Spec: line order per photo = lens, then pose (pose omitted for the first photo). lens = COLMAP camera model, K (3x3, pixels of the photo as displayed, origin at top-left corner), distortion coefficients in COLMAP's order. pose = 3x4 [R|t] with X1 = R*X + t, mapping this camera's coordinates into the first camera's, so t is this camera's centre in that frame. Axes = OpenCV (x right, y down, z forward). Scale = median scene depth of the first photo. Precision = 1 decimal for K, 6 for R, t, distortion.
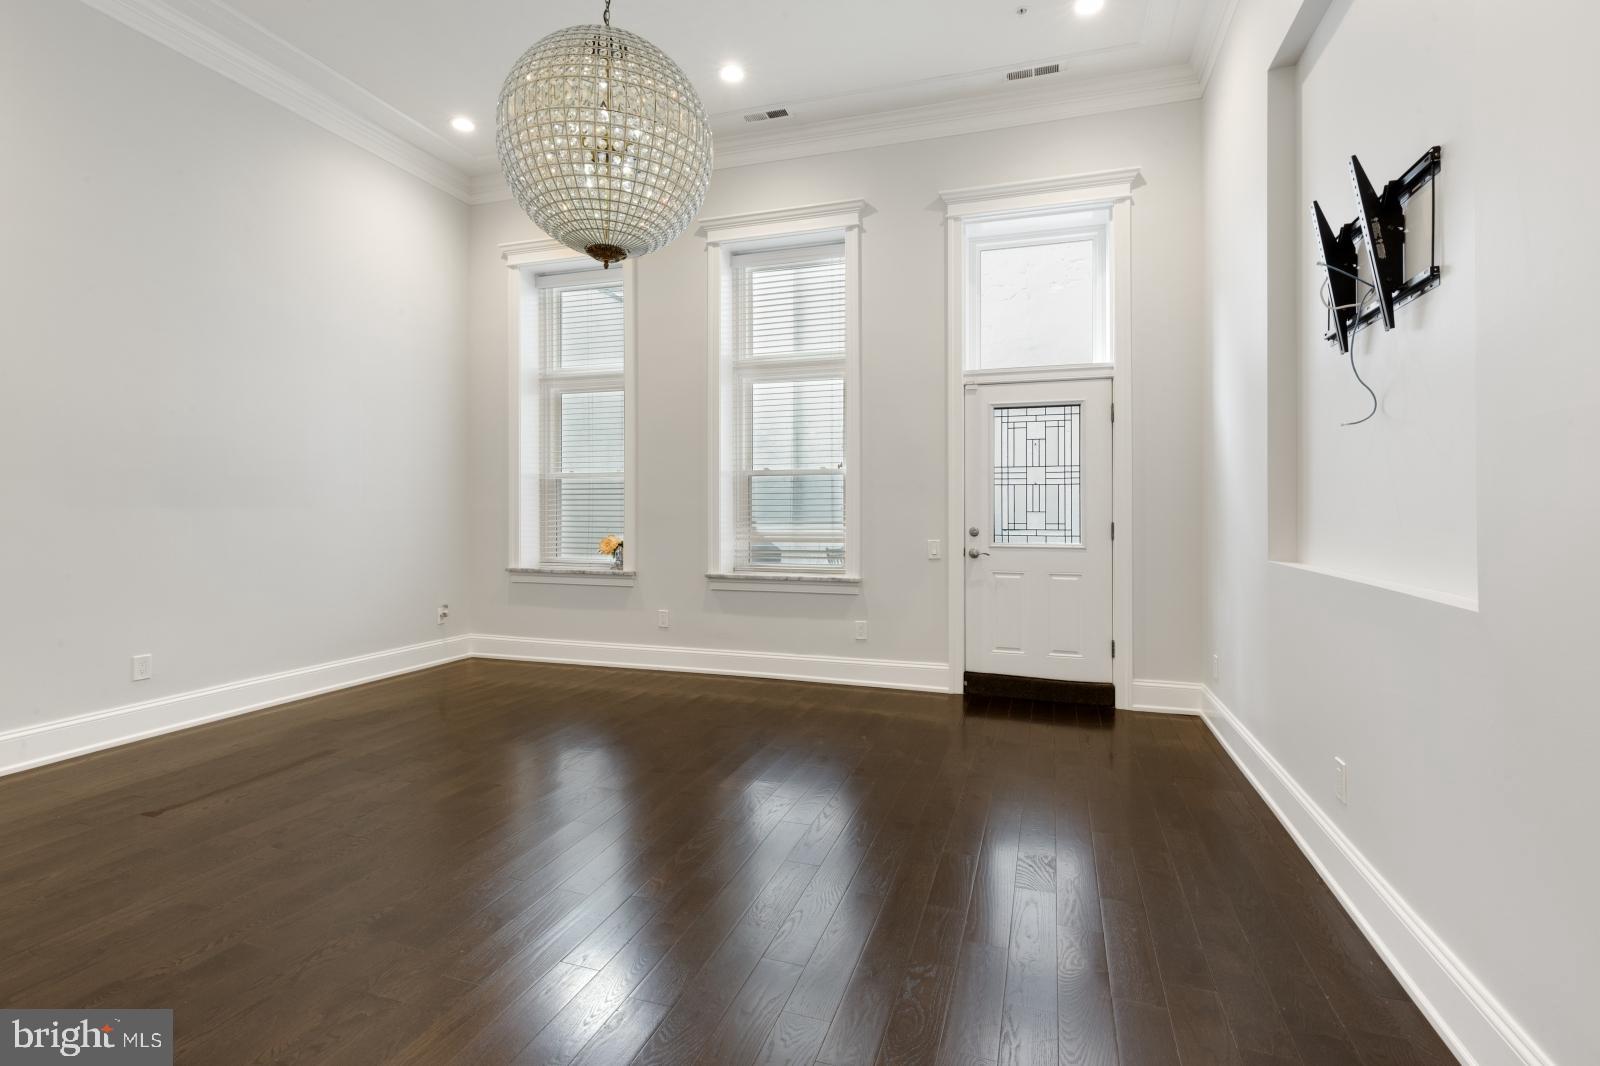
lens RADIAL K [[747.0, 0, 797.6], [0, 747.0, 509.9], [0, 0, 1]] dist [0.003891, 0.000032]
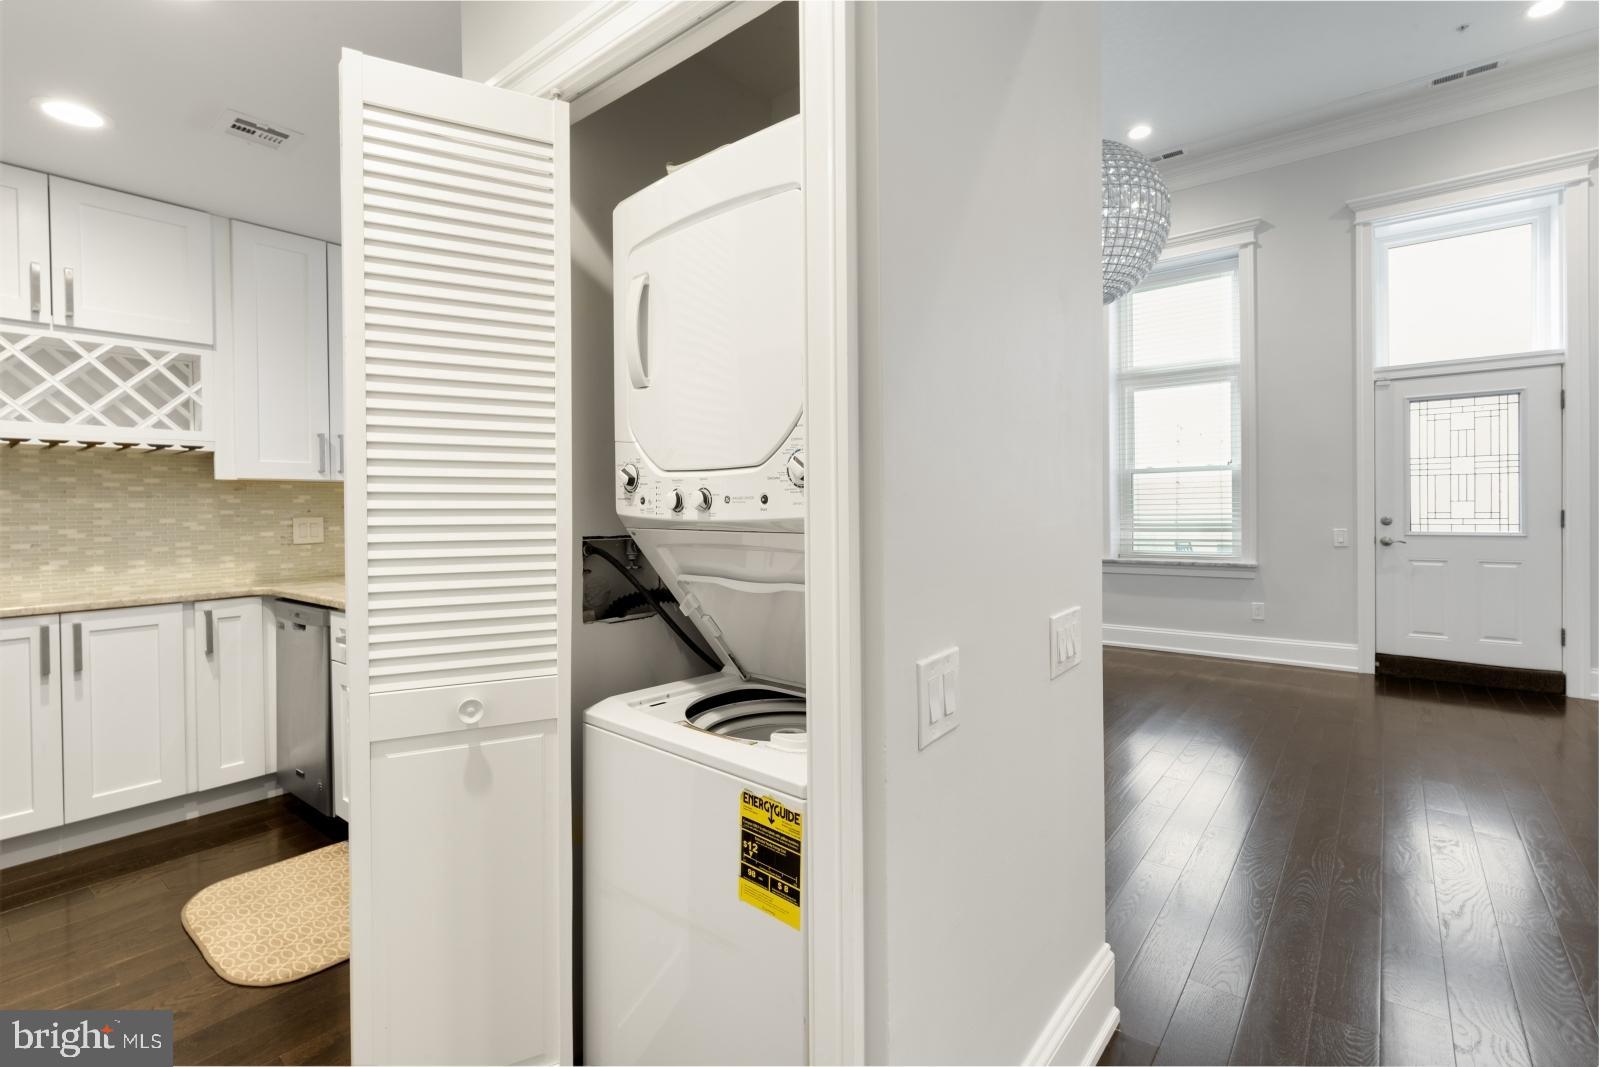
lens RADIAL K [[727.9, 0, 795.6], [0, 727.9, 515.5], [0, 0, 1]] dist [0.001515, 0.001633]
pose [[0.937953, -0.008572, -0.346655, -0.188021], [0.013155, 0.999854, 0.010869, -0.000382], [0.346512, -0.014755, 0.937930, -0.248930]]
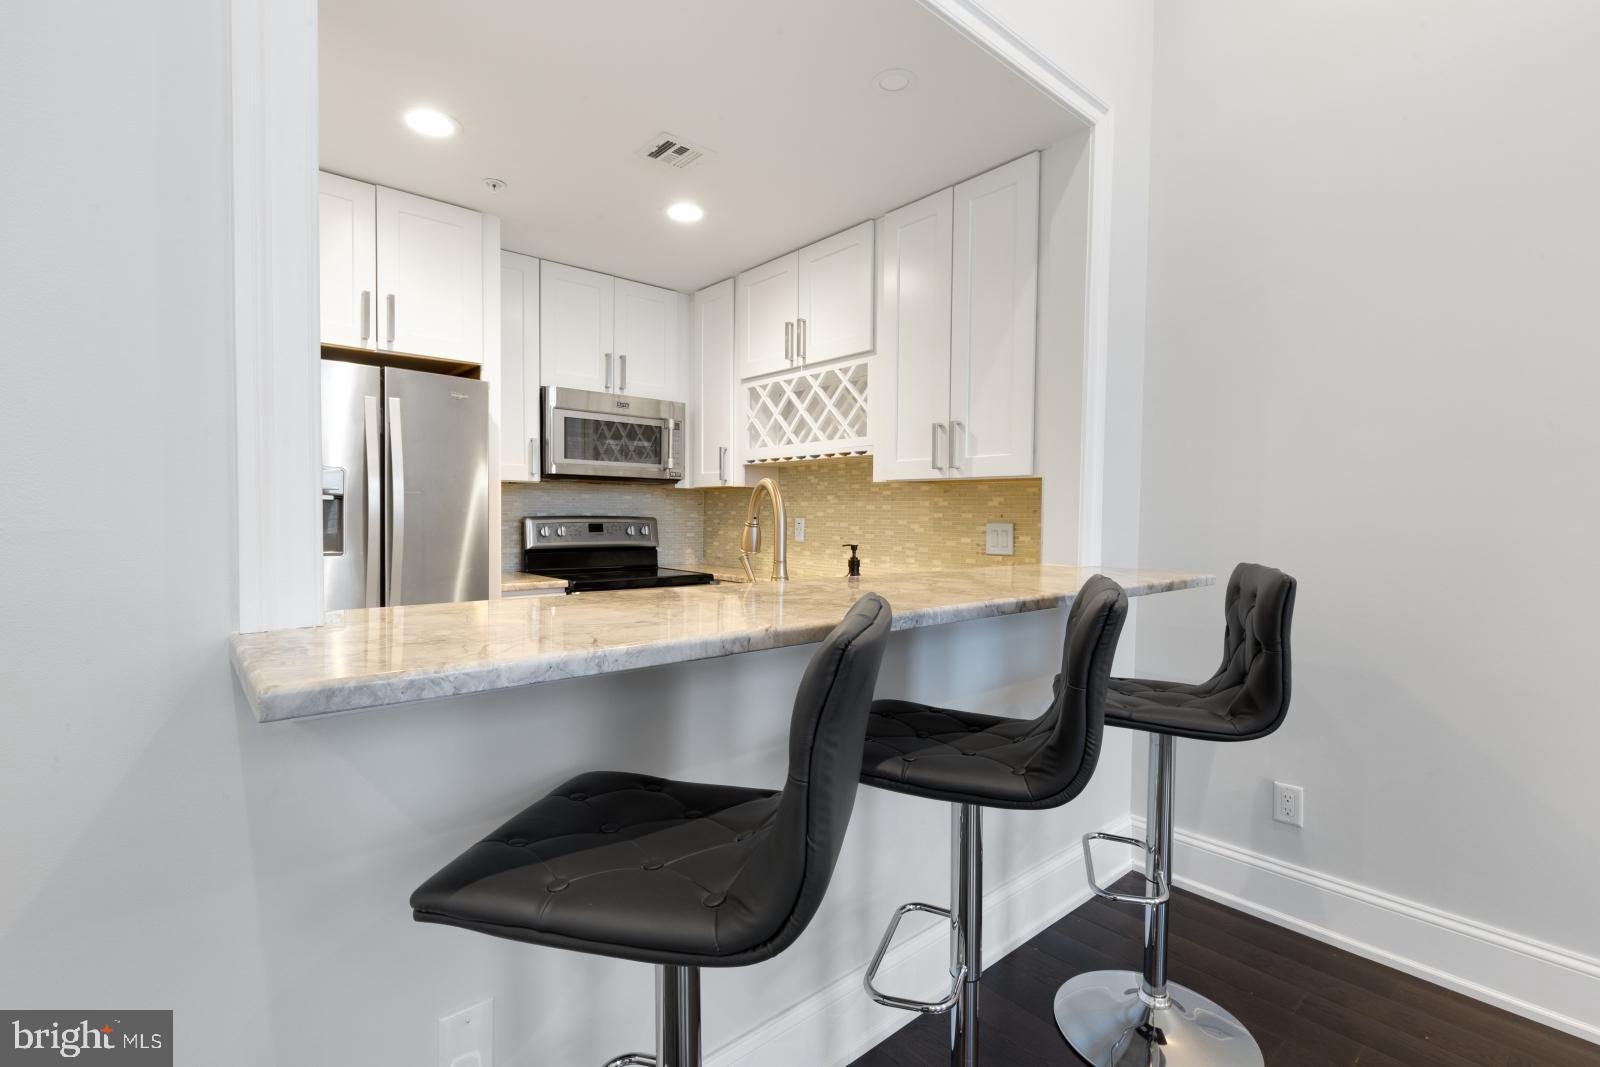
lens RADIAL K [[747.0, 0, 810.4], [0, 747.0, 533.4], [0, 0, 1]] dist [0.003891, 0.000032]
pose [[-0.507074, 0.016280, -0.861749, -0.276450], [-0.012813, 0.999569, 0.026423, -0.002826], [0.861807, 0.024440, -0.506647, 0.421281]]
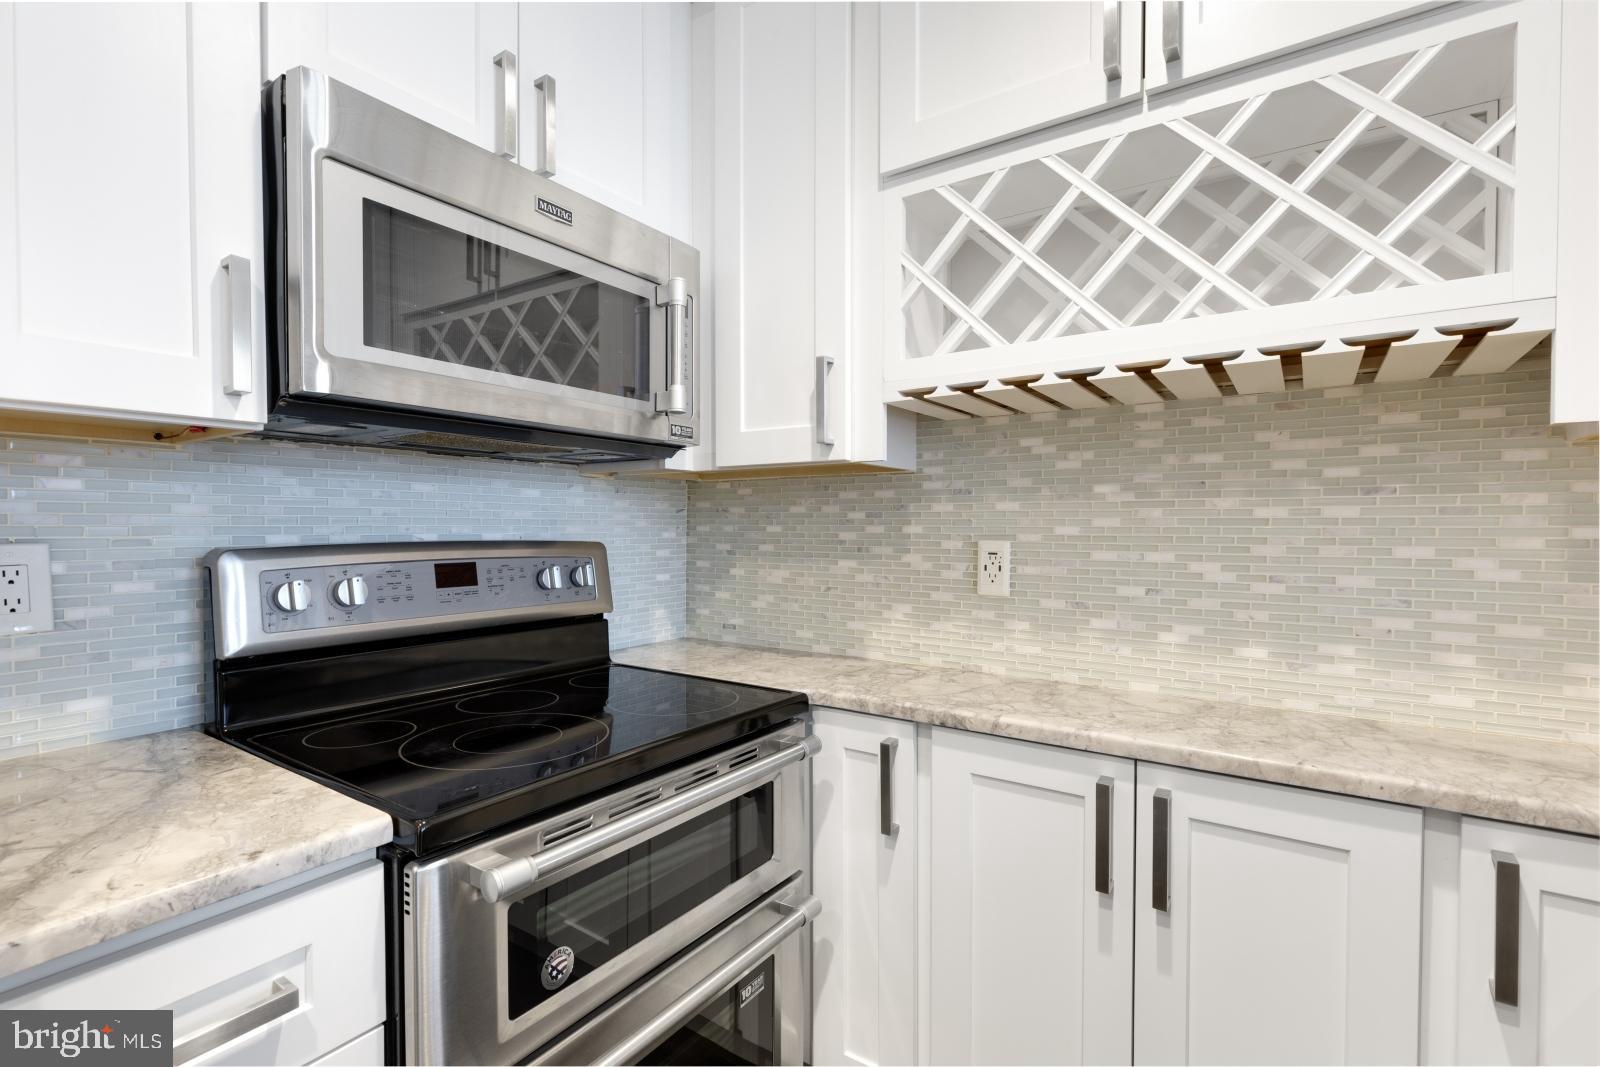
lens RADIAL K [[722.6, 0, 801.8], [0, 722.6, 537.6], [0, 0, 1]] dist [0.004598, -0.000651]
pose [[-0.275297, 0.013045, -0.961271, -0.620083], [-0.003876, 0.999885, 0.014680, -0.003652], [0.961351, 0.007767, -0.275215, 0.019955]]
